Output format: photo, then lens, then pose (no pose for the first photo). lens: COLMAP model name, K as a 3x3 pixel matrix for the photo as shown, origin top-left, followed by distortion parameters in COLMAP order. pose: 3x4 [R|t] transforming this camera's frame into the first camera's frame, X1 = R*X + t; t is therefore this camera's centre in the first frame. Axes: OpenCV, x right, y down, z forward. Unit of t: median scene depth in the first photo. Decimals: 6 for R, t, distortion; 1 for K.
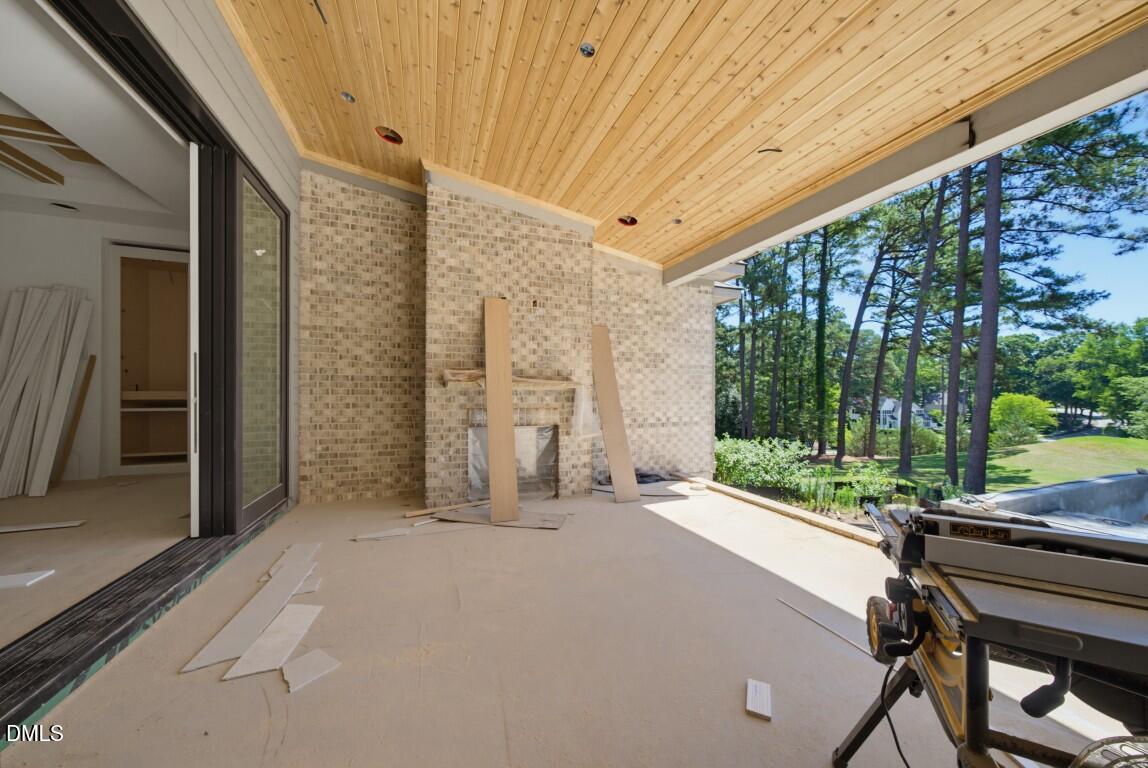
lens RADIAL K [[394.3, 0, 577.1], [0, 394.3, 388.7], [0, 0, 1]] dist [-0.028986, 0.014056]
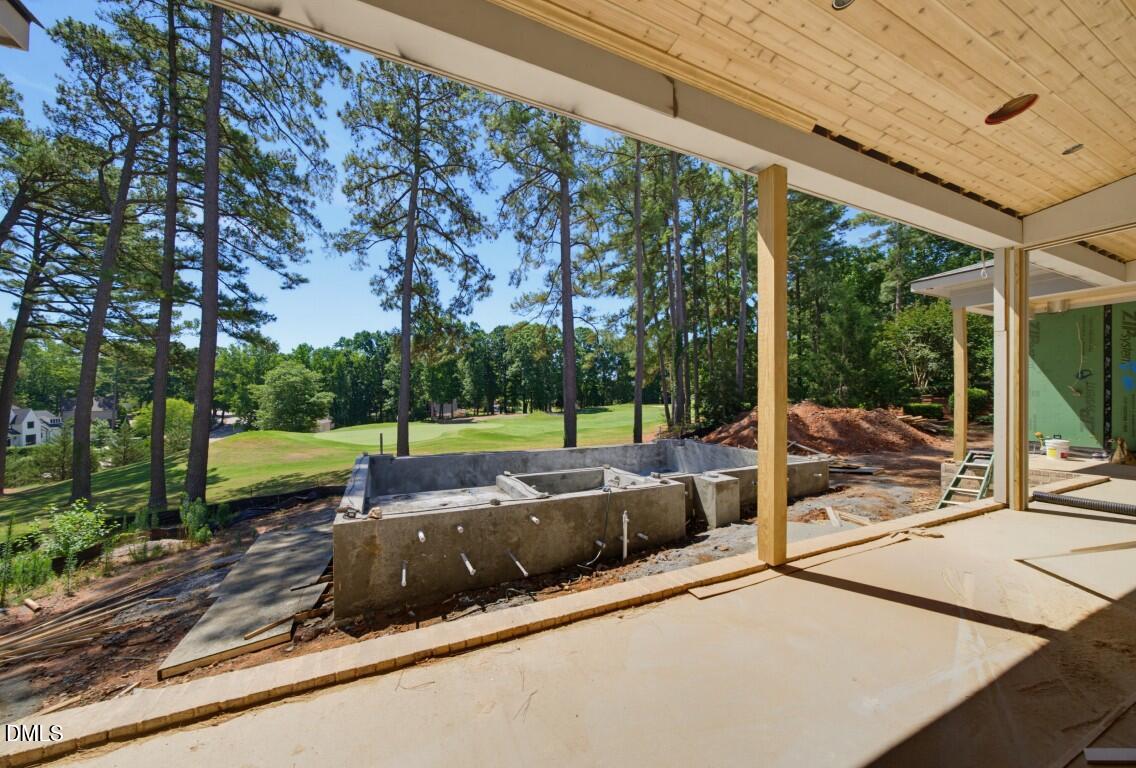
lens RADIAL K [[395.6, 0, 564.4], [0, 395.6, 396.9], [0, 0, 1]] dist [0.000677, 0.000102]
pose [[-0.069989, -0.004632, 0.997537, 0.009256], [-0.005650, 0.999975, 0.004247, 0.002147], [-0.997532, -0.005338, -0.070014, 0.106168]]
